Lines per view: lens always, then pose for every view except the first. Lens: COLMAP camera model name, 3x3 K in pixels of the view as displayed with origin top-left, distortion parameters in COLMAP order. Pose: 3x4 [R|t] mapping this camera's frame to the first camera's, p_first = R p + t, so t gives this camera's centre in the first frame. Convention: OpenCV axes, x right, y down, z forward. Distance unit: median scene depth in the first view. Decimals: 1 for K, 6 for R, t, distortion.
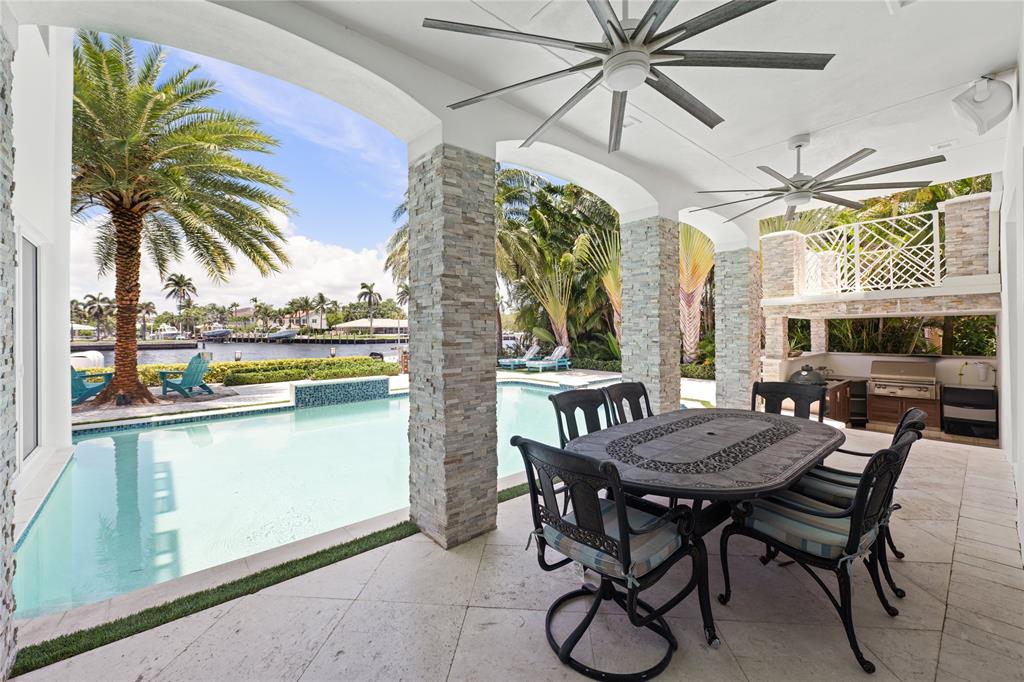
lens RADIAL K [[407.3, 0, 510.3], [0, 407.3, 331.3], [0, 0, 1]] dist [-0.000885, -0.000146]
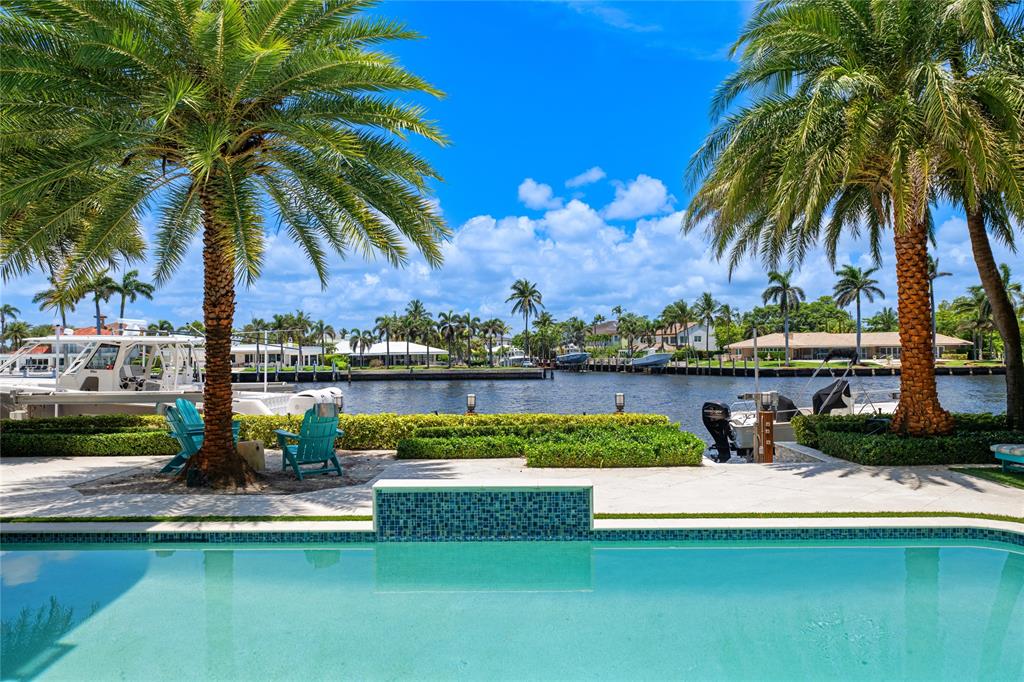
lens RADIAL K [[679.5, 0, 514.0], [0, 679.5, 341.9], [0, 0, 1]] dist [0.003163, -0.001172]
pose [[0.746473, -0.016184, -0.665218, 0.009114], [0.004205, 0.999799, -0.019606, -0.001541], [0.665402, 0.011838, 0.746391, 0.044645]]
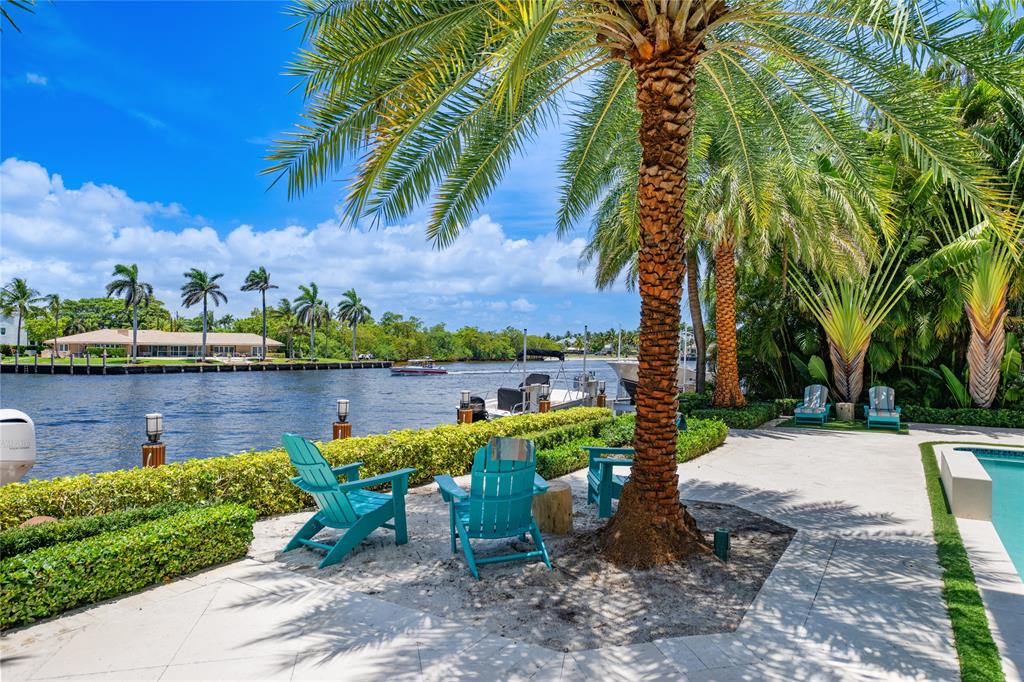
lens RADIAL K [[626.7, 0, 520.0], [0, 626.7, 366.5], [0, 0, 1]] dist [-0.005844, -0.002495]
pose [[0.955201, 0.005673, 0.295903, -0.114991], [-0.011471, 0.999775, 0.017862, -0.001813], [-0.295735, -0.020456, 0.955051, 0.022933]]
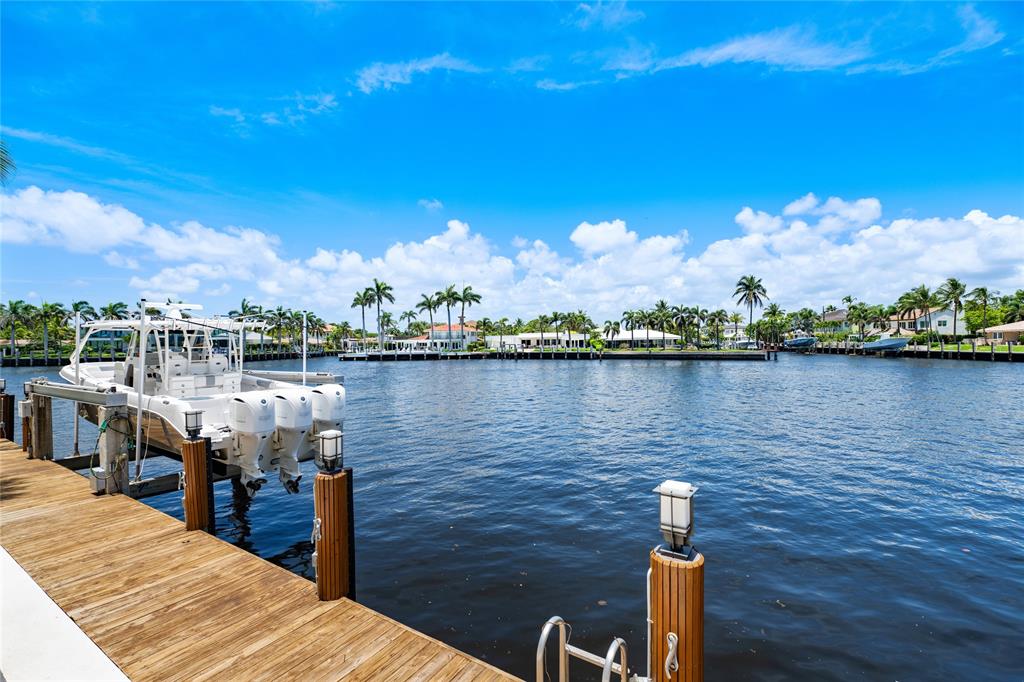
lens RADIAL K [[461.4, 0, 514.4], [0, 461.4, 341.6], [0, 0, 1]] dist [0.008726, -0.001012]
pose [[0.358470, -0.000880, -0.933541, -0.054271], [0.005969, 0.999981, 0.001349, -0.002018], [0.933522, -0.006056, 0.358468, 0.156208]]
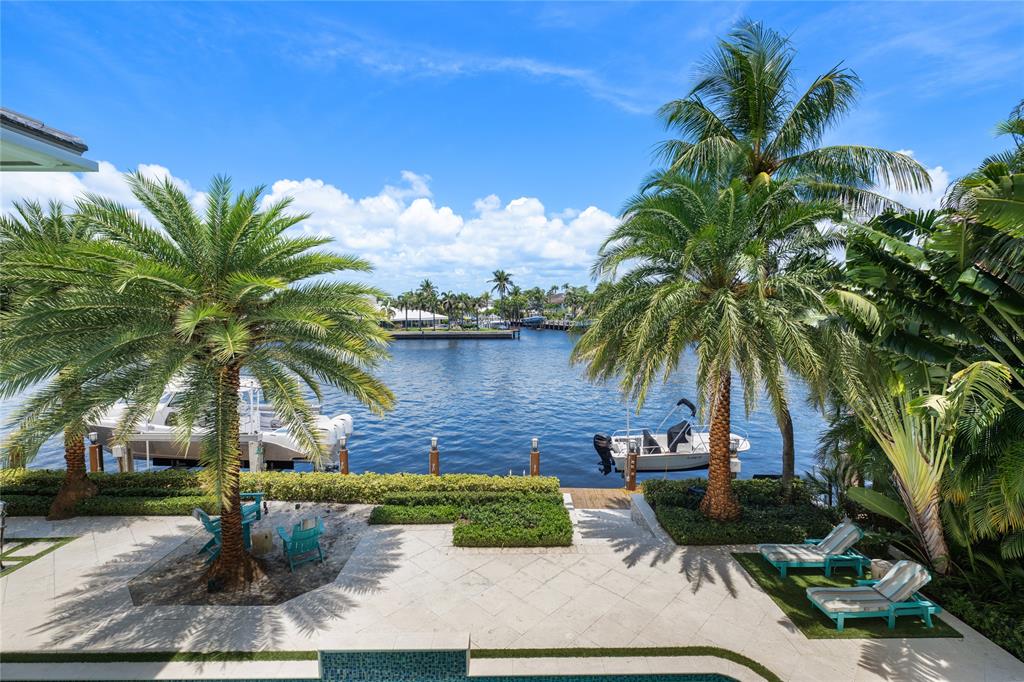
lens RADIAL K [[461.4, 0, 510.5], [0, 461.4, 341.6], [0, 0, 1]] dist [0.008726, -0.001012]
pose [[0.765257, 0.048308, -0.641910, 0.015612], [-0.003844, 0.997505, 0.070487, -0.036429], [0.643714, -0.051473, 0.763534, 0.054388]]
